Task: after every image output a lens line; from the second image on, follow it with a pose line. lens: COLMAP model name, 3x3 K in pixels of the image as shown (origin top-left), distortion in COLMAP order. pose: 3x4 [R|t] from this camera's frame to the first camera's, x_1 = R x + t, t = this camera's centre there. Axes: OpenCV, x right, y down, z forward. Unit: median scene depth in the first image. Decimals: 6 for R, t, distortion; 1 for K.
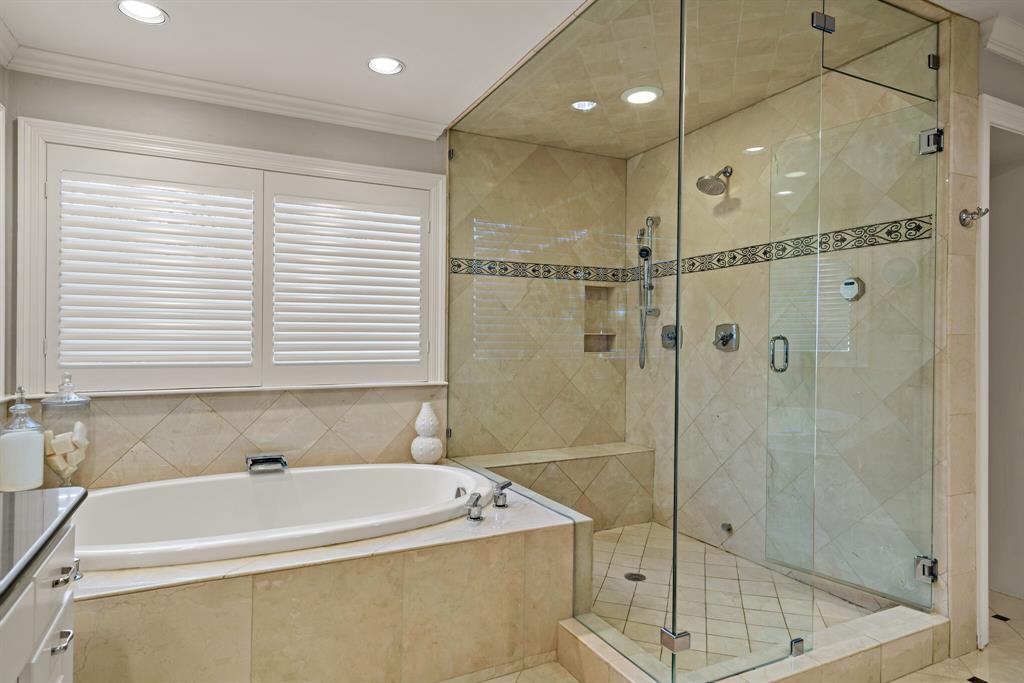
lens RADIAL K [[601.7, 0, 510.7], [0, 601.7, 344.4], [0, 0, 1]] dist [0.003680, 0.000719]
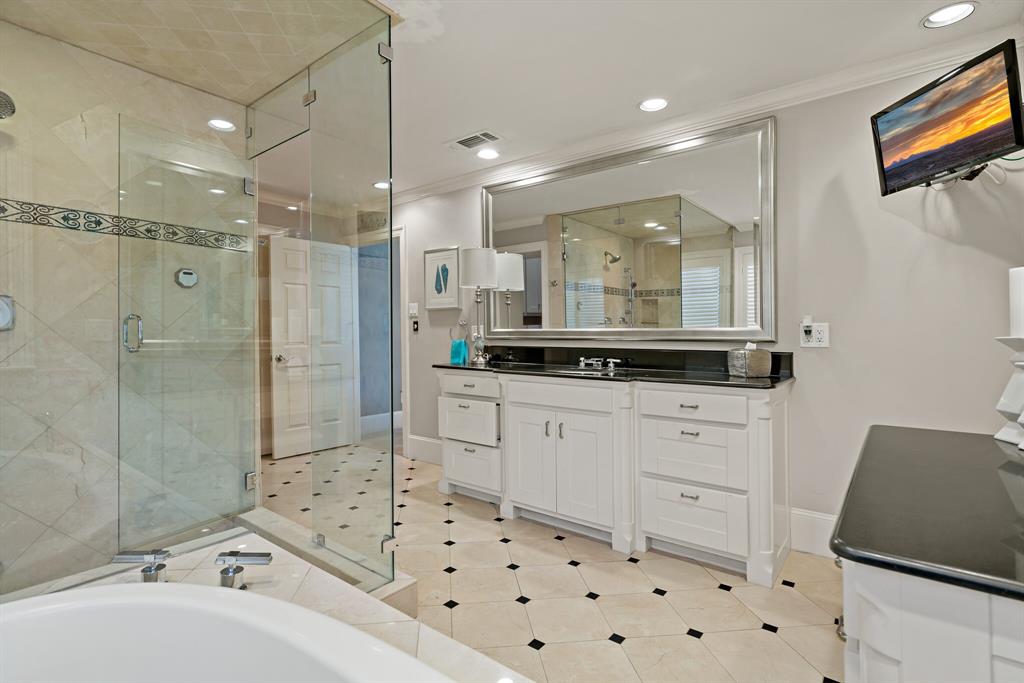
lens RADIAL K [[491.8, 0, 510.7], [0, 491.8, 336.0], [0, 0, 1]] dist [0.006542, 0.000488]
pose [[-0.425759, -0.000719, 0.904836, -0.517253], [0.004232, 0.999987, 0.002786, 0.019344], [-0.904827, 0.005015, -0.425751, 0.747348]]
